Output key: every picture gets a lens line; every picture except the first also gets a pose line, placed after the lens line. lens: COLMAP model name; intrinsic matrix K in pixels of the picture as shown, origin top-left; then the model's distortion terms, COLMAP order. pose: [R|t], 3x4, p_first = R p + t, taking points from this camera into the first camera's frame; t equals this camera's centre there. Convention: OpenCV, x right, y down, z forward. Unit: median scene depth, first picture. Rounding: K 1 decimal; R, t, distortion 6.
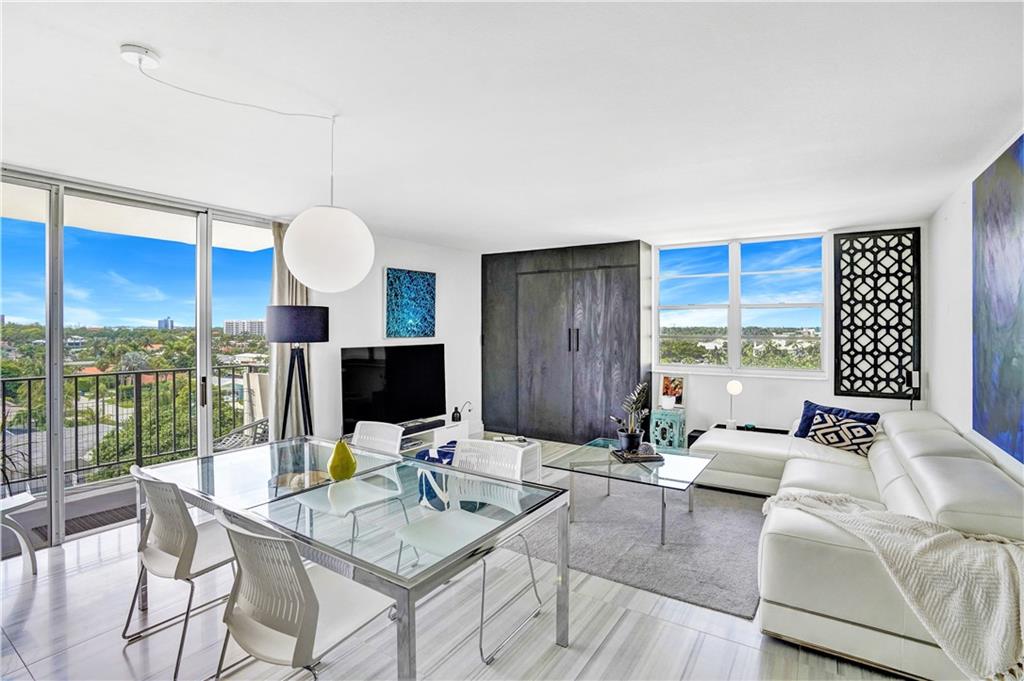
lens RADIAL K [[484.8, 0, 518.4], [0, 484.8, 330.9], [0, 0, 1]] dist [-0.078491, 0.032351]
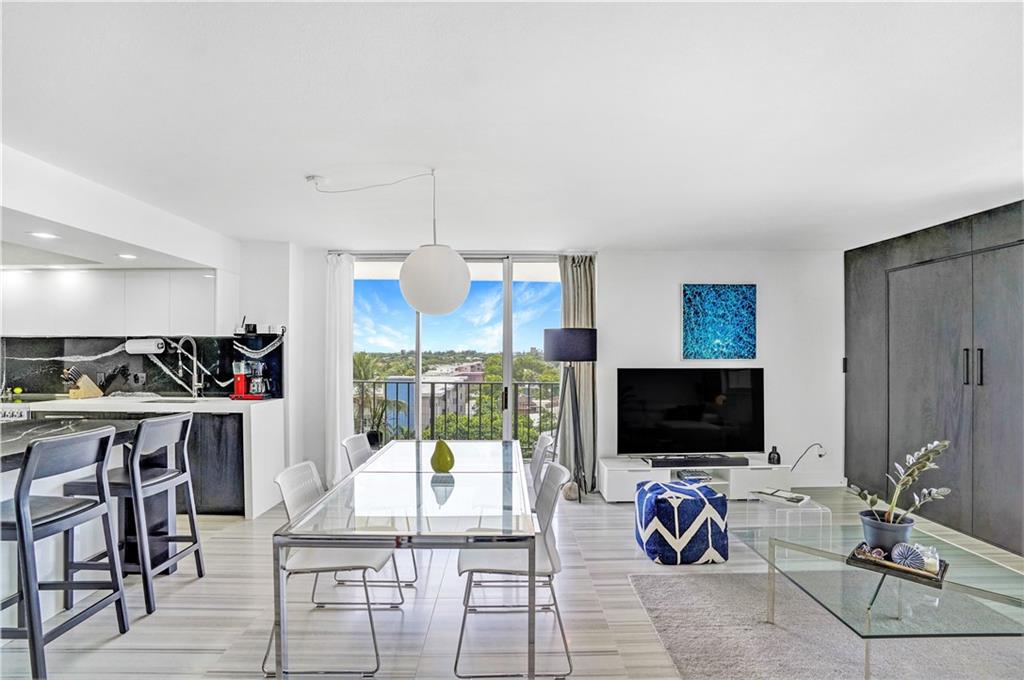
lens RADIAL K [[482.2, 0, 509.5], [0, 482.2, 353.5], [0, 0, 1]] dist [-0.071804, 0.025737]
pose [[0.550149, 0.000184, -0.835066, 0.349391], [-0.006419, 0.999971, -0.004008, 0.009994], [0.835042, 0.007565, 0.550135, 0.237642]]
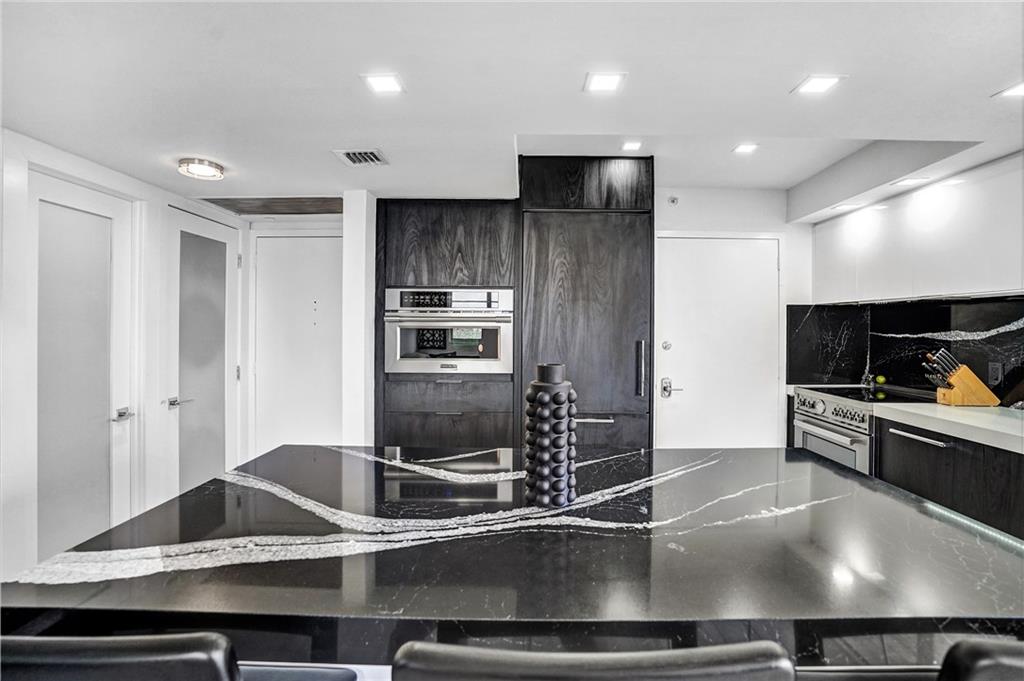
lens RADIAL K [[488.6, 0, 526.7], [0, 488.6, 325.6], [0, 0, 1]] dist [-0.081605, 0.031252]
pose [[-0.839912, -0.009169, -0.542644, -0.191485], [-0.011298, 0.999936, 0.000591, 0.015782], [0.542604, 0.006627, -0.839962, 0.210929]]
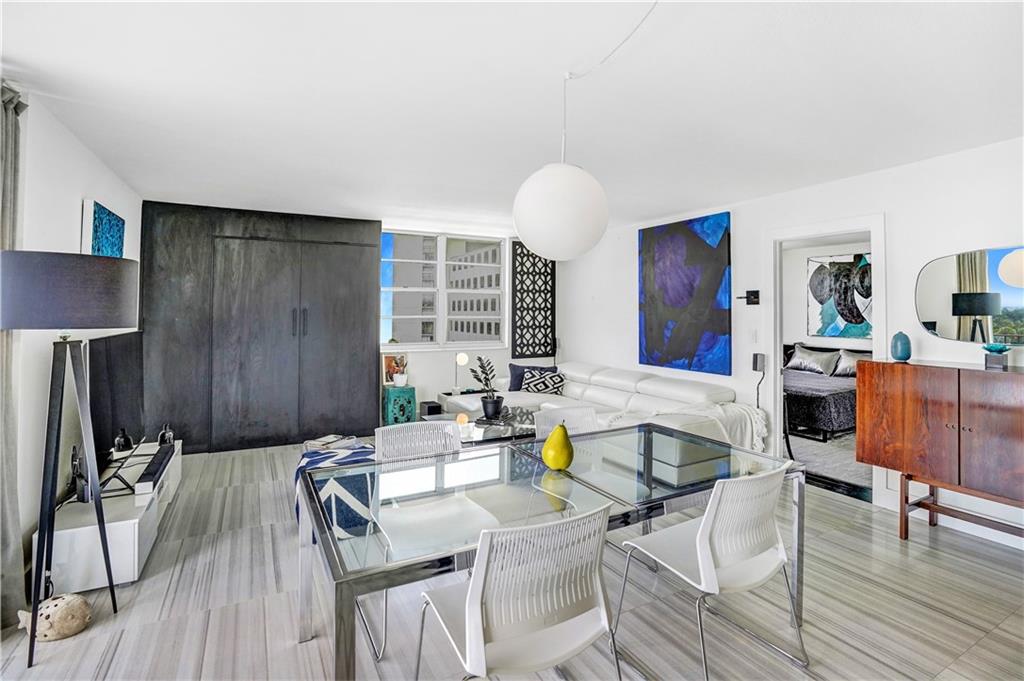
lens RADIAL K [[497.7, 0, 520.0], [0, 497.7, 294.8], [0, 0, 1]] dist [-0.071323, 0.032011]
pose [[0.470593, 0.031295, 0.881795, -0.603656], [0.005073, 0.999258, -0.038171, 0.006929], [-0.882336, 0.022436, 0.470085, 0.302512]]
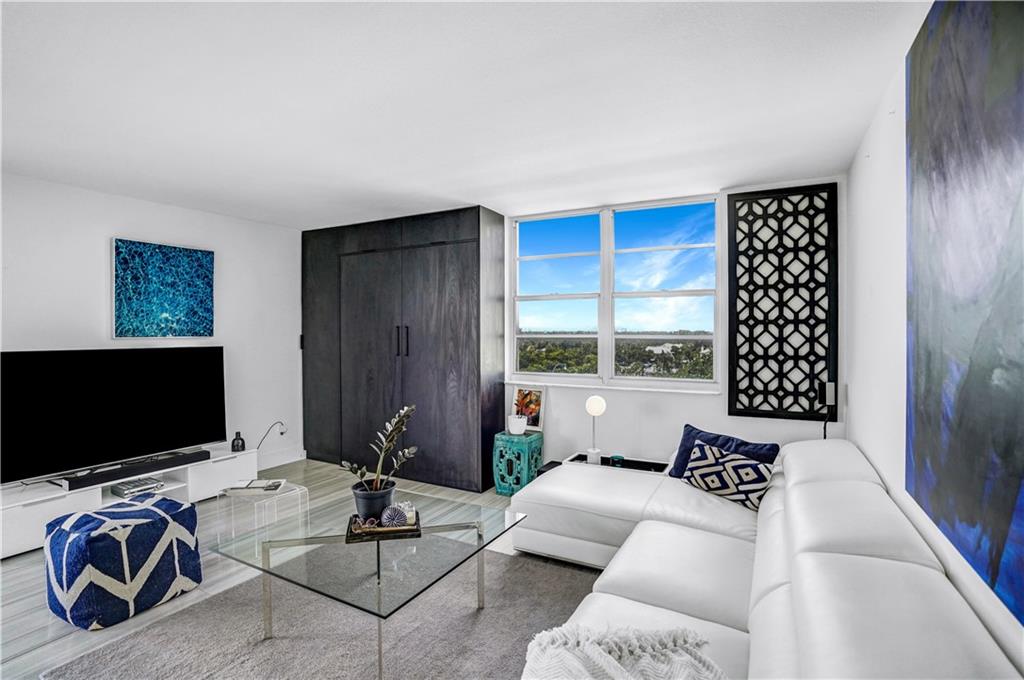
lens RADIAL K [[487.6, 0, 517.3], [0, 487.6, 339.3], [0, 0, 1]] dist [-0.076189, 0.028234]
pose [[0.995660, -0.001462, 0.093050, 0.279526], [0.000750, 0.999970, 0.007693, 0.013211], [-0.093059, -0.007589, 0.995632, 0.291711]]
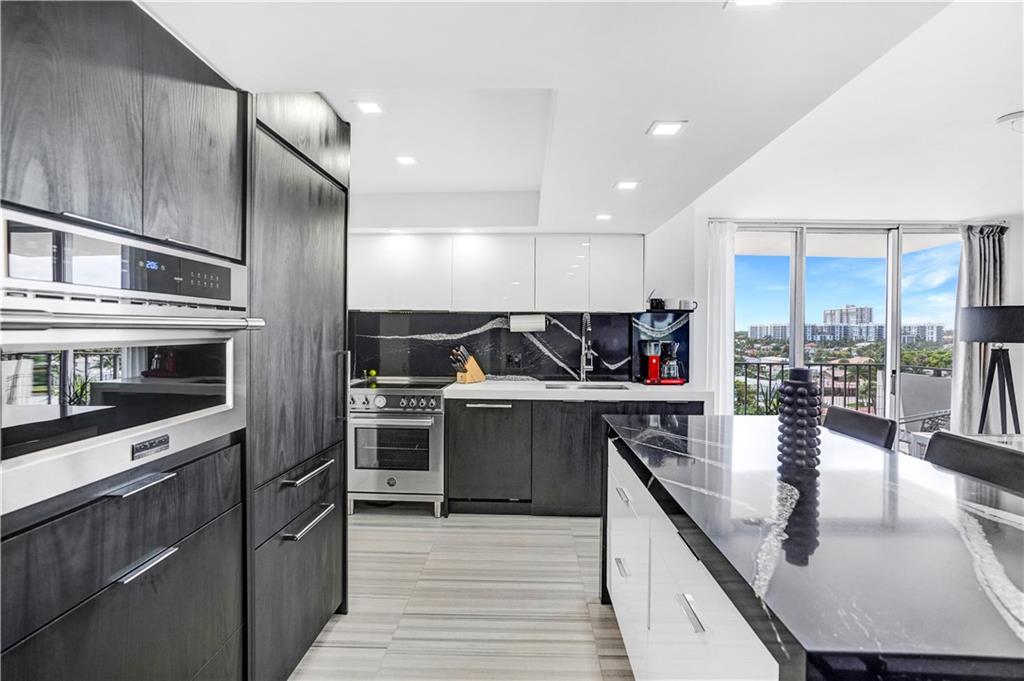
lens RADIAL K [[471.9, 0, 516.0], [0, 471.9, 331.9], [0, 0, 1]] dist [-0.055717, 0.028833]
pose [[0.521110, 0.007796, -0.853454, -0.149341], [-0.012806, 0.999917, 0.001315, 0.010980], [0.853393, 0.010244, 0.521167, -0.319852]]
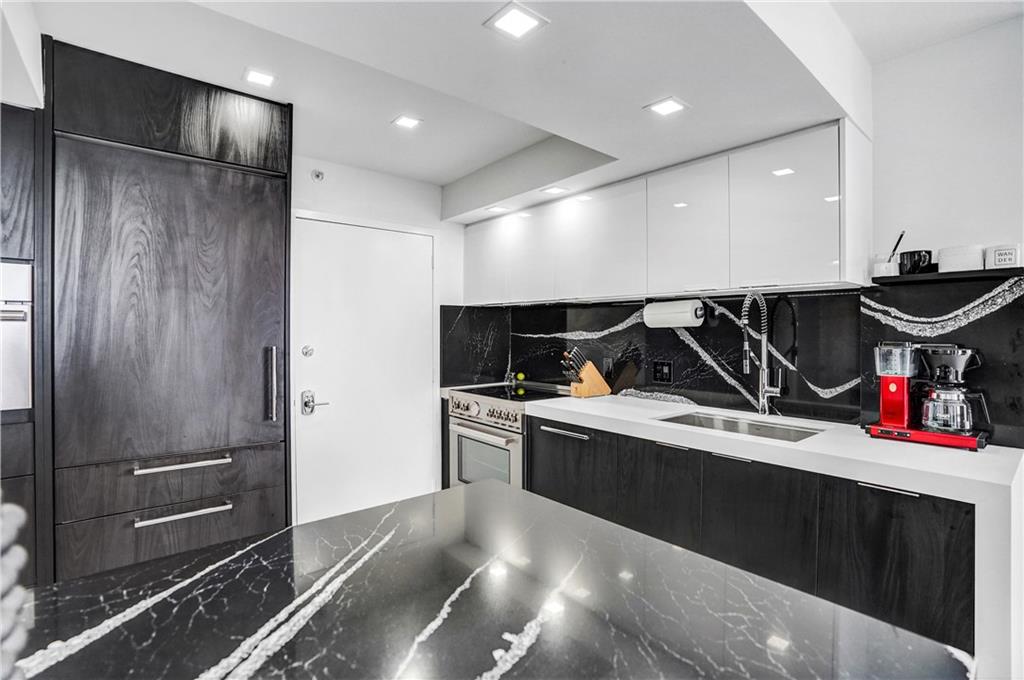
lens RADIAL K [[471.5, 0, 530.9], [0, 471.5, 331.0], [0, 0, 1]] dist [-0.054330, 0.018839]
pose [[-0.267297, -0.001397, -0.963613, -0.290729], [-0.007718, 0.999970, 0.000691, 0.016463], [0.963583, 0.007622, -0.267299, 0.125580]]
